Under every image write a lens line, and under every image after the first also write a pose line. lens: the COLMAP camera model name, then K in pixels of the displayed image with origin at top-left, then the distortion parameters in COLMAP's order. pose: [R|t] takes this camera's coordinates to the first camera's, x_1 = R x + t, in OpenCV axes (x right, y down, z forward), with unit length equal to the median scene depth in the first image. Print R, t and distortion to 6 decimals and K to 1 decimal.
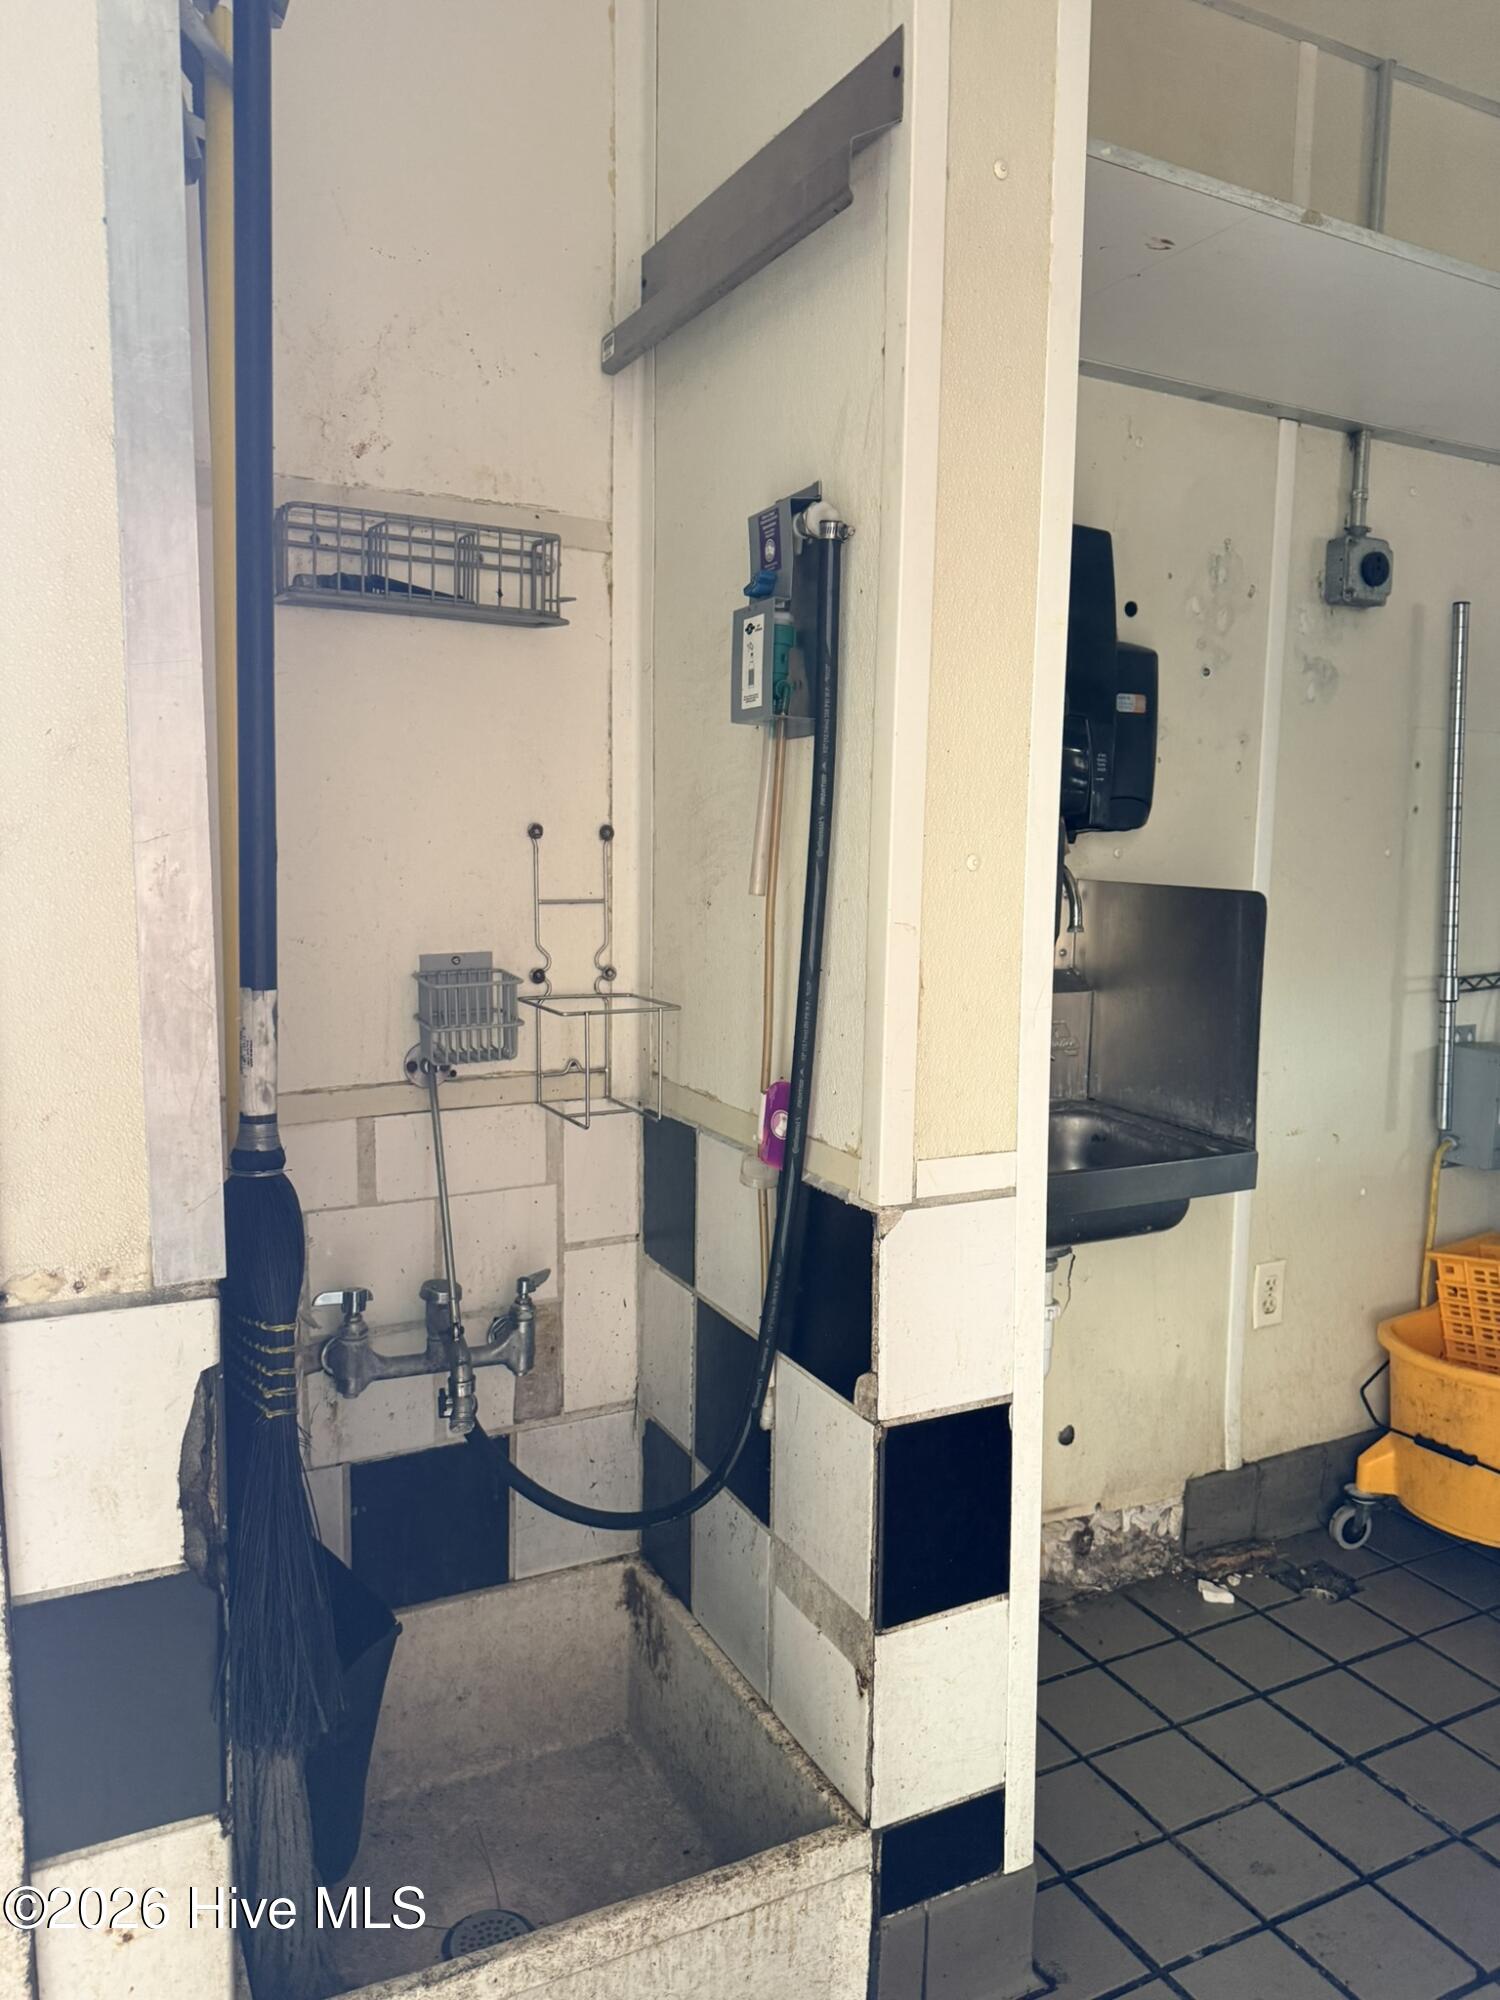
lens RADIAL K [[1405.2, 0, 802.9], [0, 1405.2, 1006.1], [0, 0, 1]] dist [0.035026, -0.048214]
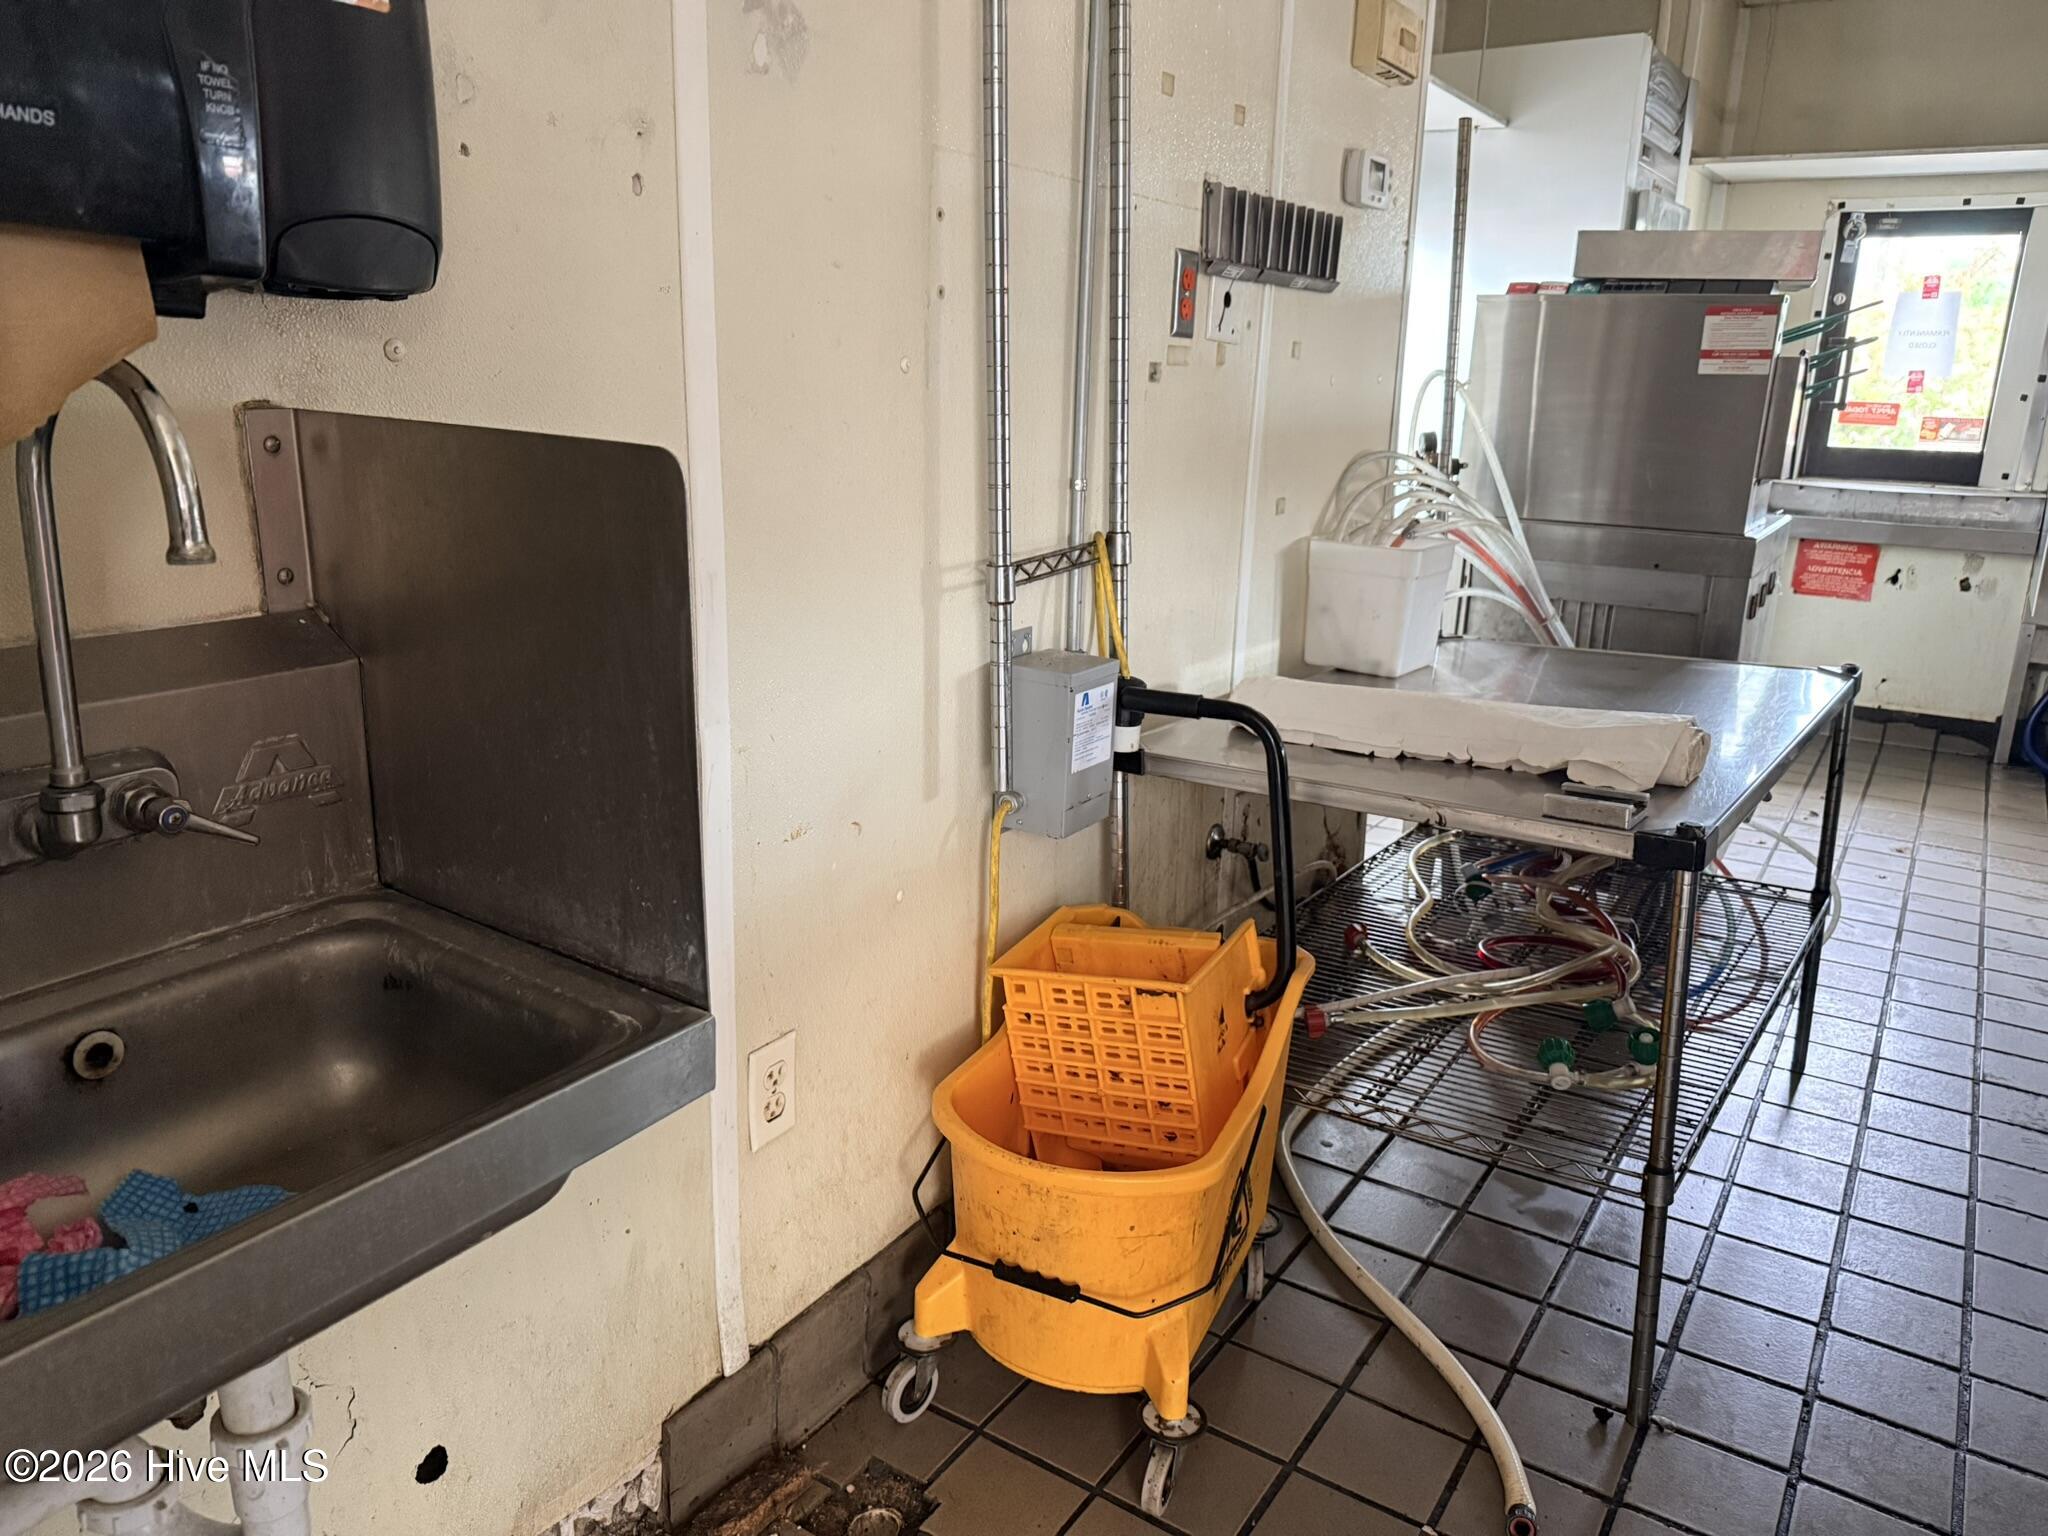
lens RADIAL K [[1438.9, 0, 1021.3], [0, 1438.9, 781.7], [0, 0, 1]] dist [0.035026, -0.048214]
pose [[0.882402, -0.120879, 0.454703, 0.152339], [0.042884, 0.983074, 0.178121, -0.041706], [-0.468538, -0.137675, 0.872650, 0.405917]]
